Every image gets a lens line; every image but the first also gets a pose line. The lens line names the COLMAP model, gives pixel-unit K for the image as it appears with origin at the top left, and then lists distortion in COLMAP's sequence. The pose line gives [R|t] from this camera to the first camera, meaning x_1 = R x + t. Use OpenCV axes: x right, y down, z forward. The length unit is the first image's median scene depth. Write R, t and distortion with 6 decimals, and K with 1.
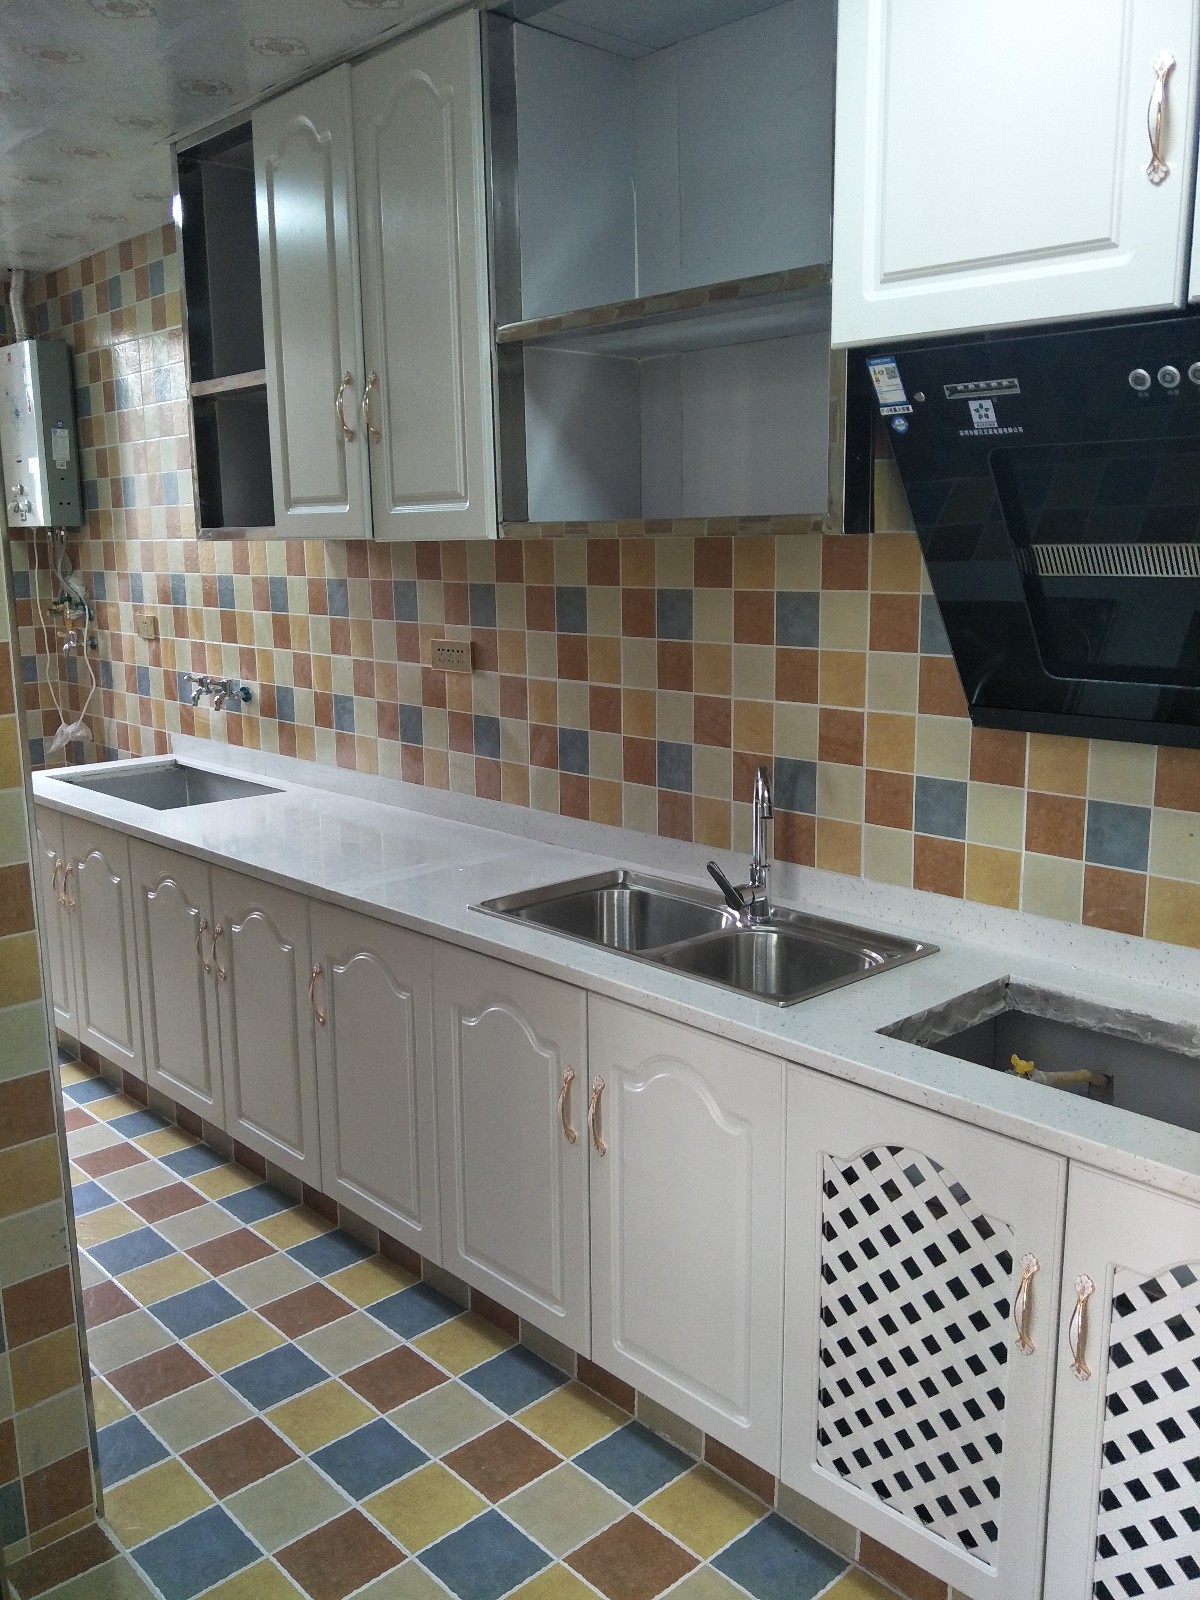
lens RADIAL K [[1340.7, 0, 599.2], [0, 1340.7, 802.3], [0, 0, 1]] dist [0.042457, -0.090511]
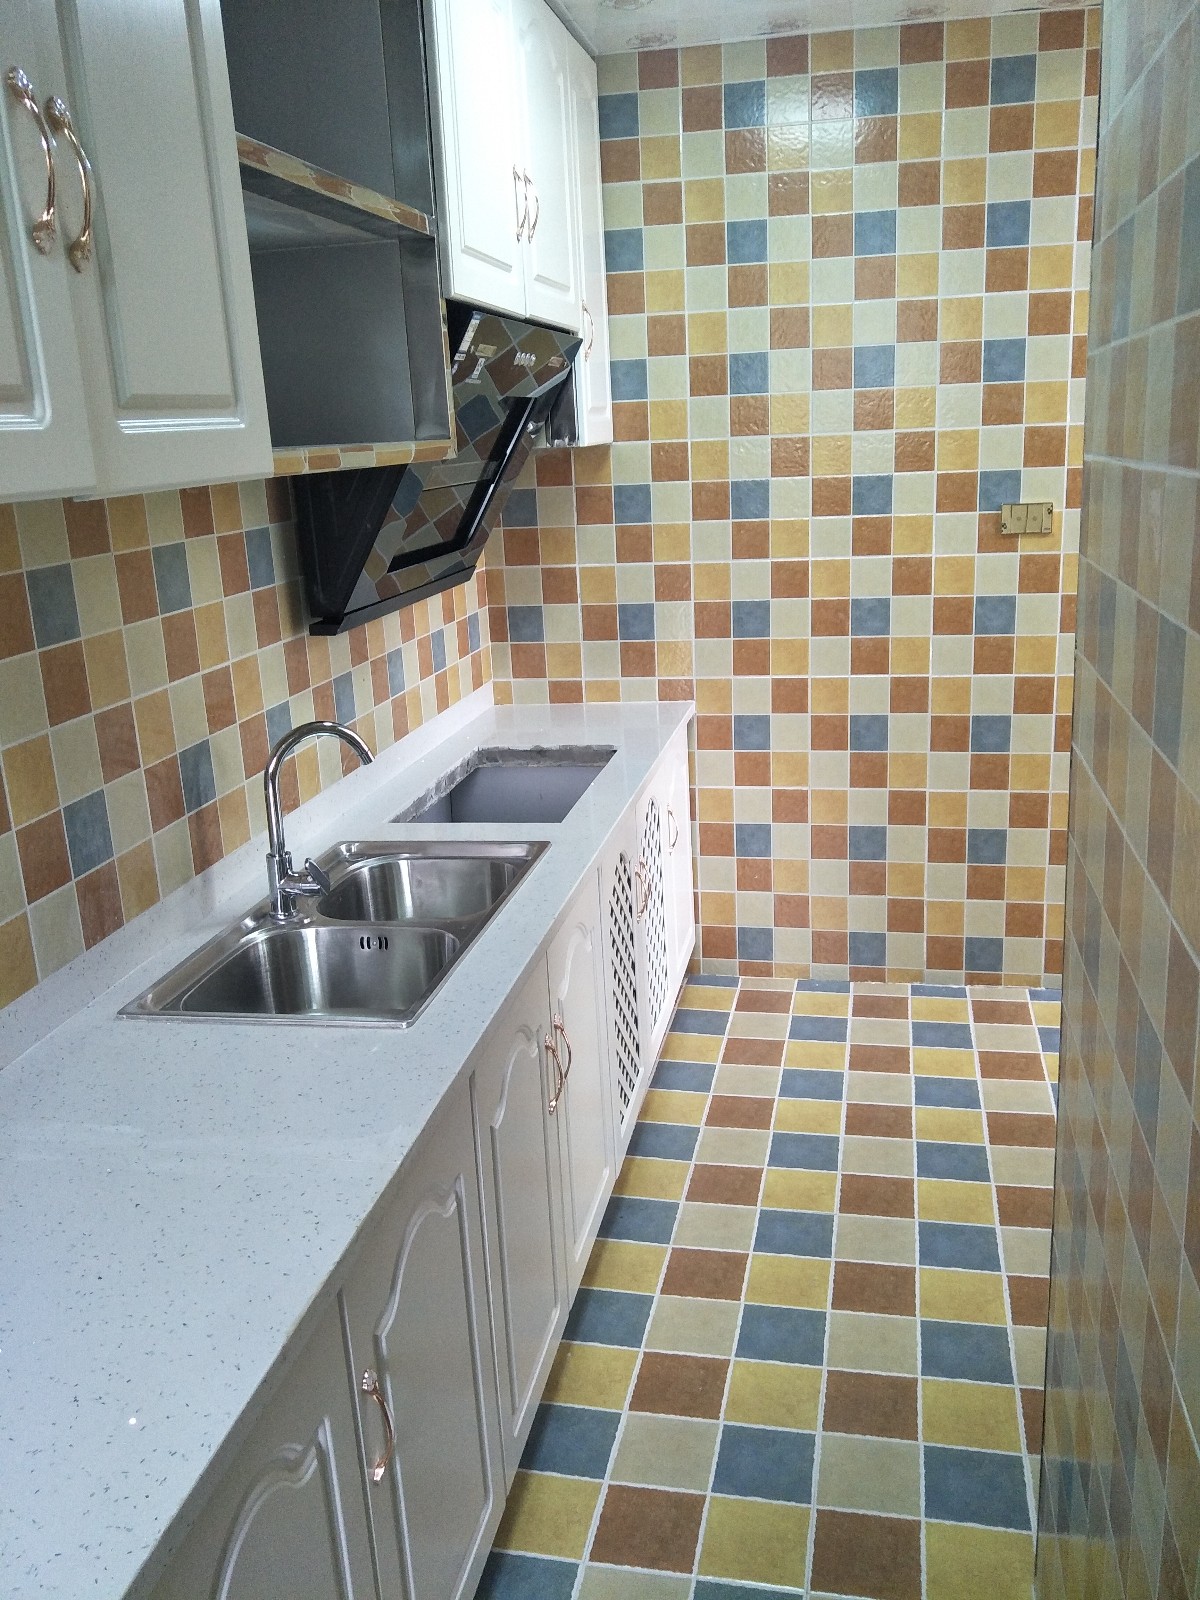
lens RADIAL K [[1340.7, 0, 599.2], [0, 1340.7, 799.2], [0, 0, 1]] dist [0.042457, -0.090511]
pose [[-0.578735, -0.183854, 0.794521, -0.667814], [0.201978, 0.911589, 0.358066, -0.248898], [-0.790108, 0.367701, -0.490434, 1.218085]]
